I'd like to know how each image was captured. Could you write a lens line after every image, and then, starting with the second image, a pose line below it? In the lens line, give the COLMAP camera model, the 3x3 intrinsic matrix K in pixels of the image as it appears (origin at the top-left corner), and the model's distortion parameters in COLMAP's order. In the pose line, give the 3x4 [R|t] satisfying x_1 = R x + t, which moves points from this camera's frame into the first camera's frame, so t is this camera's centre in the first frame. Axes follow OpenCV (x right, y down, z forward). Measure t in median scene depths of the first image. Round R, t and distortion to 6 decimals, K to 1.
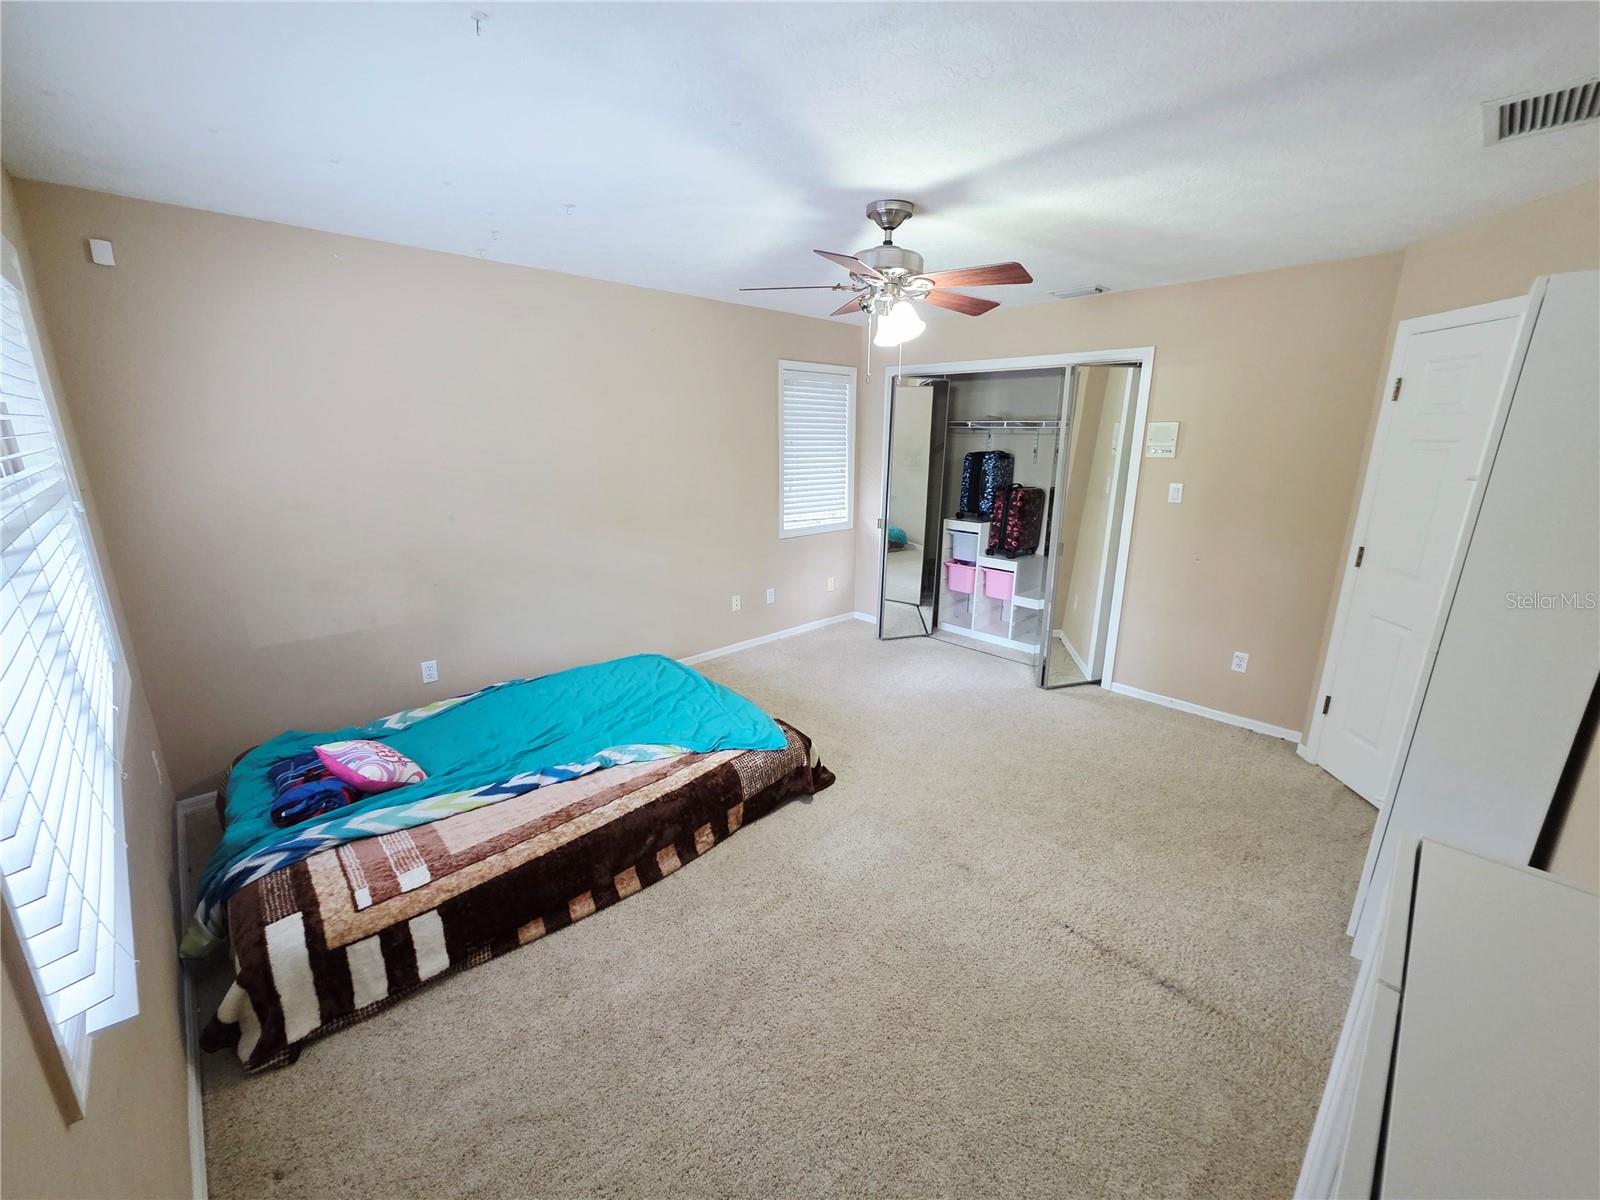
lens RADIAL K [[638.1, 0, 804.2], [0, 638.1, 593.9], [0, 0, 1]] dist [0.001949, 0.000675]
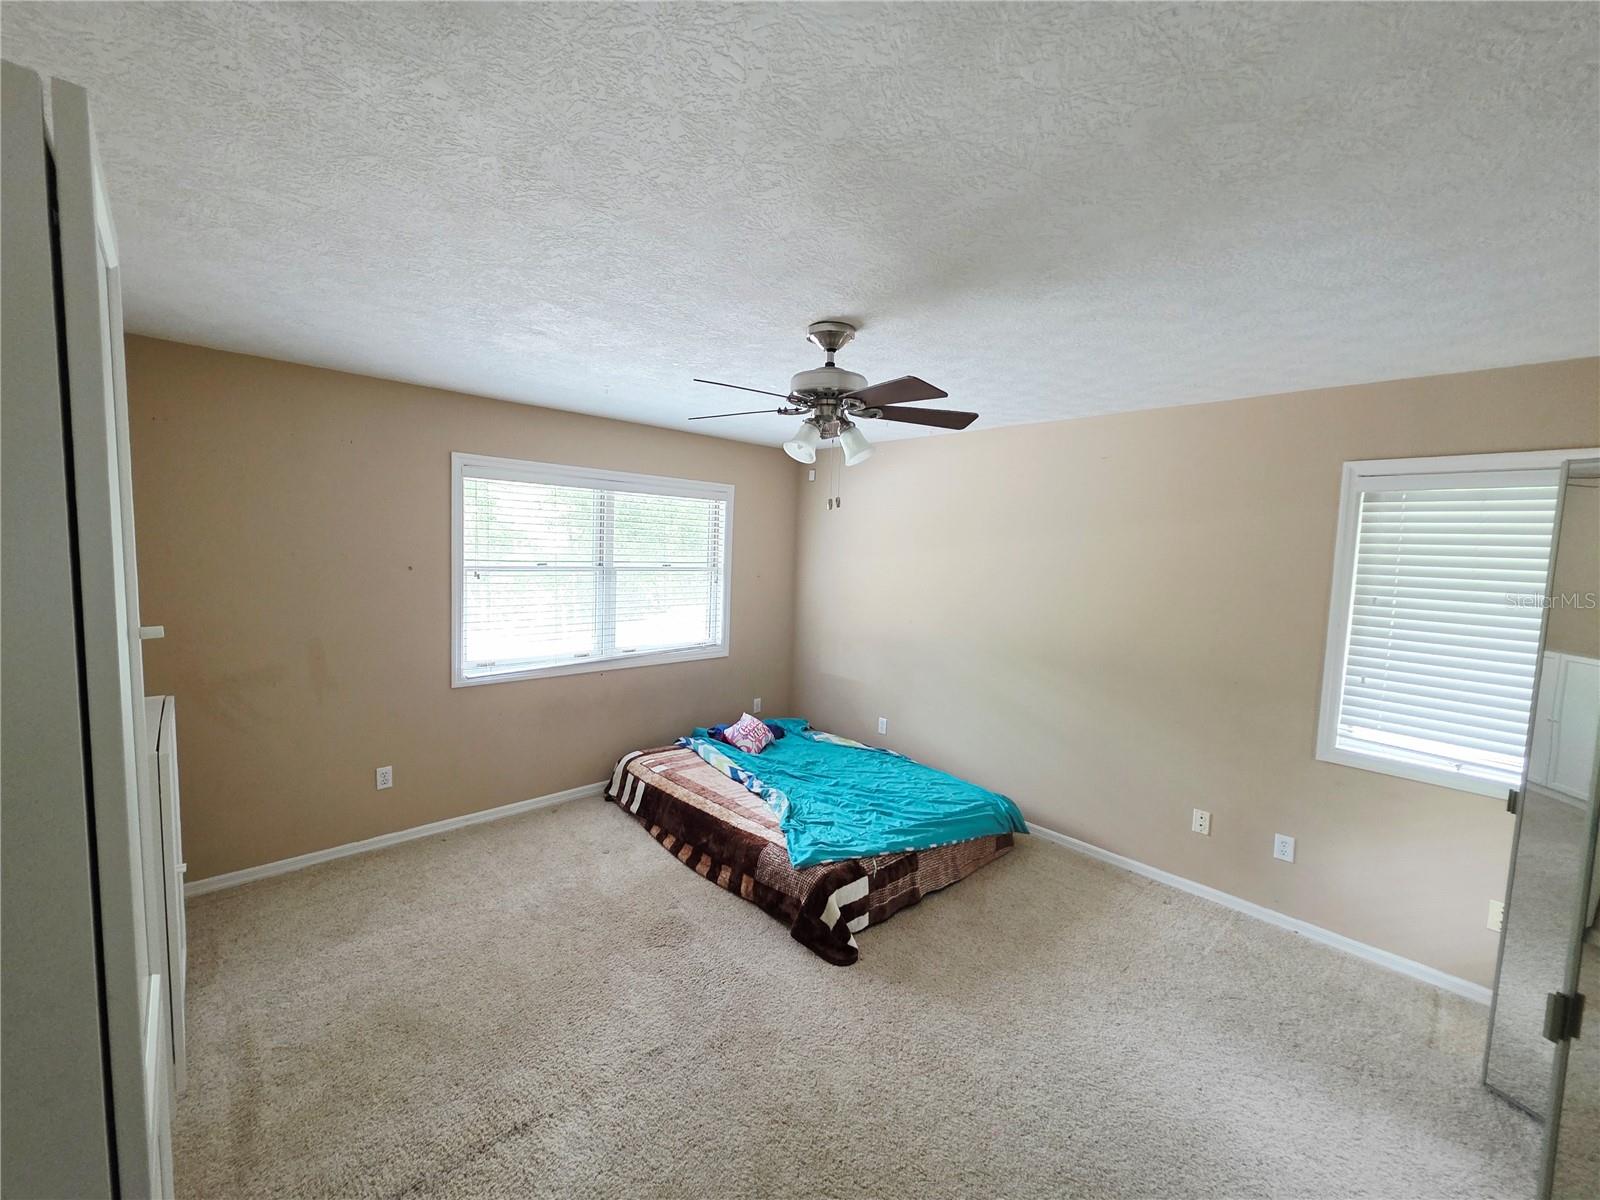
lens RADIAL K [[638.1, 0, 804.2], [0, 638.1, 593.9], [0, 0, 1]] dist [0.001949, 0.000675]
pose [[-0.017781, 0.066424, -0.997633, 0.953500], [-0.286769, 0.955531, 0.068732, -0.242221], [0.957835, 0.287312, 0.002058, 0.922675]]
